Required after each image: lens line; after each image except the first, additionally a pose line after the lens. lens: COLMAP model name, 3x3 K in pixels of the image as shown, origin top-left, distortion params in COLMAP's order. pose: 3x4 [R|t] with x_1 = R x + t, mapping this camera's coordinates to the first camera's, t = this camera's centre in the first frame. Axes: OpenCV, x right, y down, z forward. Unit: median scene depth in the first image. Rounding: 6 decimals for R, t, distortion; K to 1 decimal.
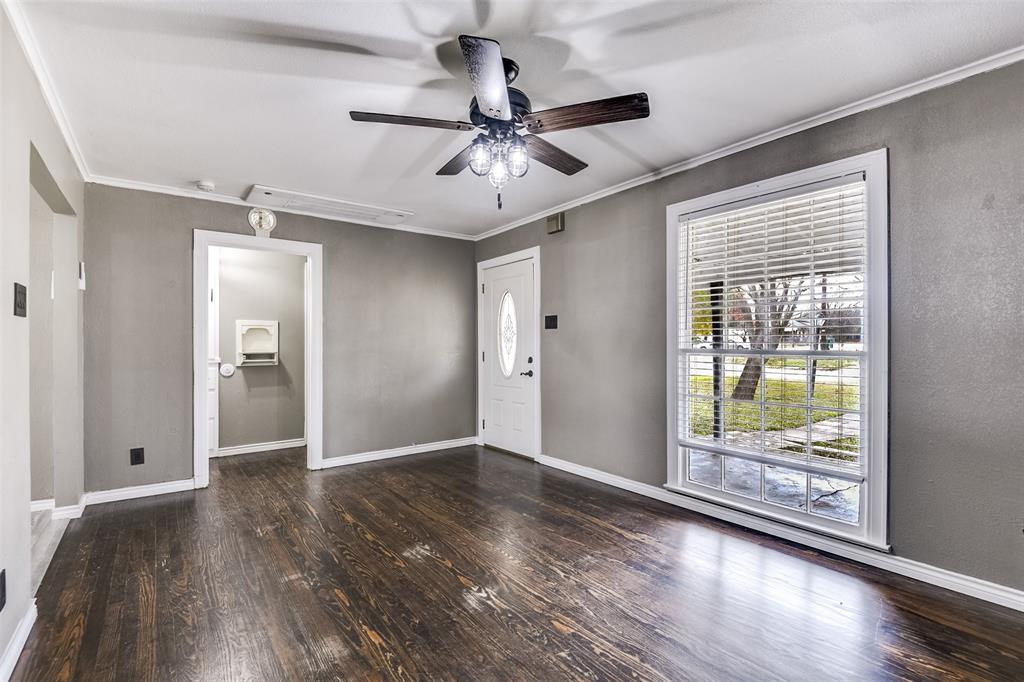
lens RADIAL K [[481.8, 0, 507.5], [0, 481.8, 343.0], [0, 0, 1]] dist [0.003060, -0.004219]
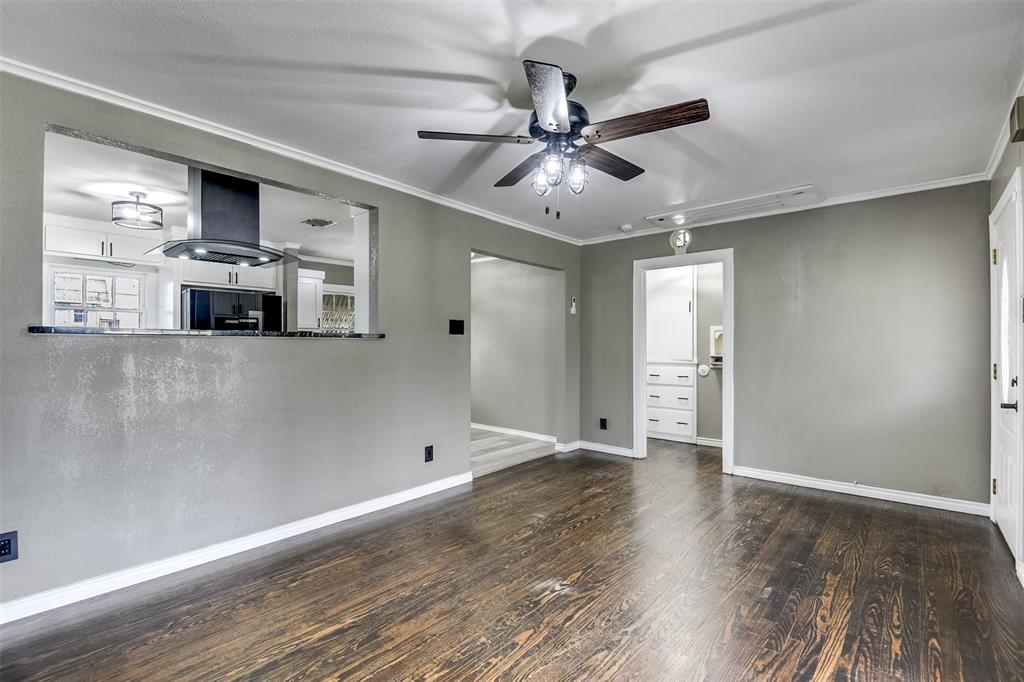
lens RADIAL K [[481.8, 0, 509.6], [0, 481.8, 343.5], [0, 0, 1]] dist [0.003060, -0.004219]
pose [[0.181602, -0.001096, -0.983372, 0.669484], [-0.002212, 0.999996, -0.001524, -0.007063], [0.983370, 0.002452, 0.181599, 0.487005]]
